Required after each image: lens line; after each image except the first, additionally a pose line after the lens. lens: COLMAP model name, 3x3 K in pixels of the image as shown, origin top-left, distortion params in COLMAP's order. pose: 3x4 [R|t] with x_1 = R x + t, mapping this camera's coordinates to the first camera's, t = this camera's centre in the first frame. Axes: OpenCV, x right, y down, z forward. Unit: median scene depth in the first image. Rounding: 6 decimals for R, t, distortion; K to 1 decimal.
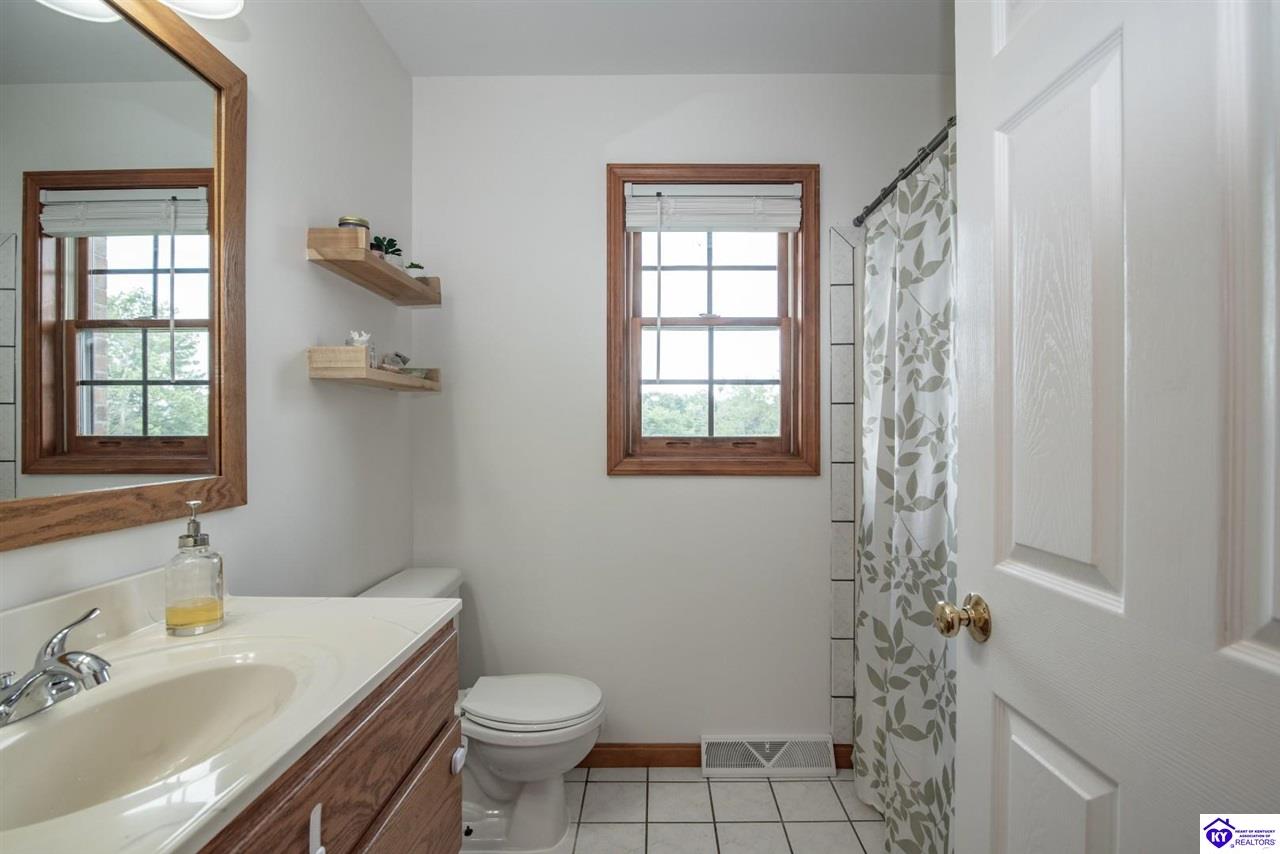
lens RADIAL K [[602.3, 0, 631.0], [0, 602.3, 435.8], [0, 0, 1]] dist [-0.022396, 0.001911]
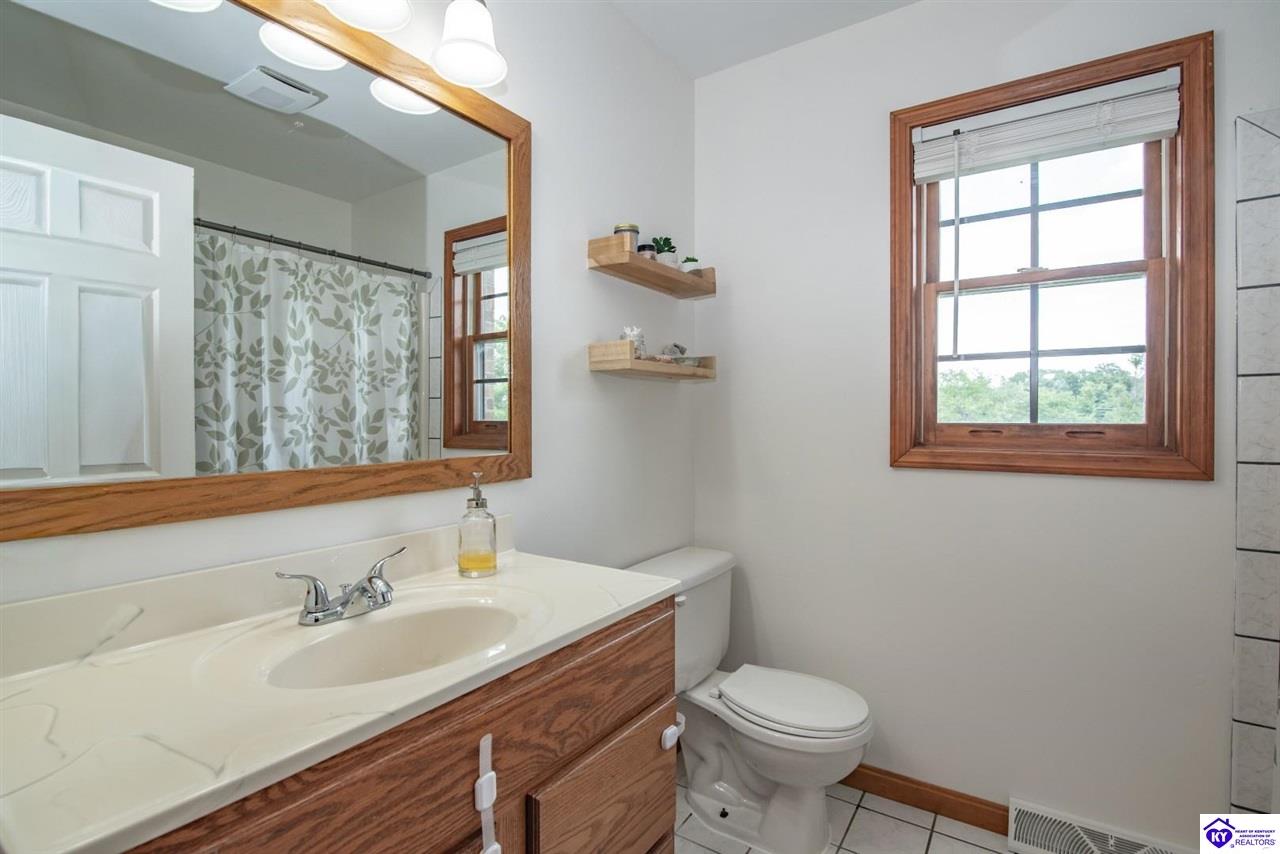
lens RADIAL K [[602.3, 0, 641.6], [0, 602.3, 423.9], [0, 0, 1]] dist [-0.022396, 0.001911]
pose [[0.831983, 0.004938, -0.554778, 0.144576], [-0.003129, 0.999986, 0.004208, 0.000131], [0.554792, -0.001765, 0.831987, 0.070461]]
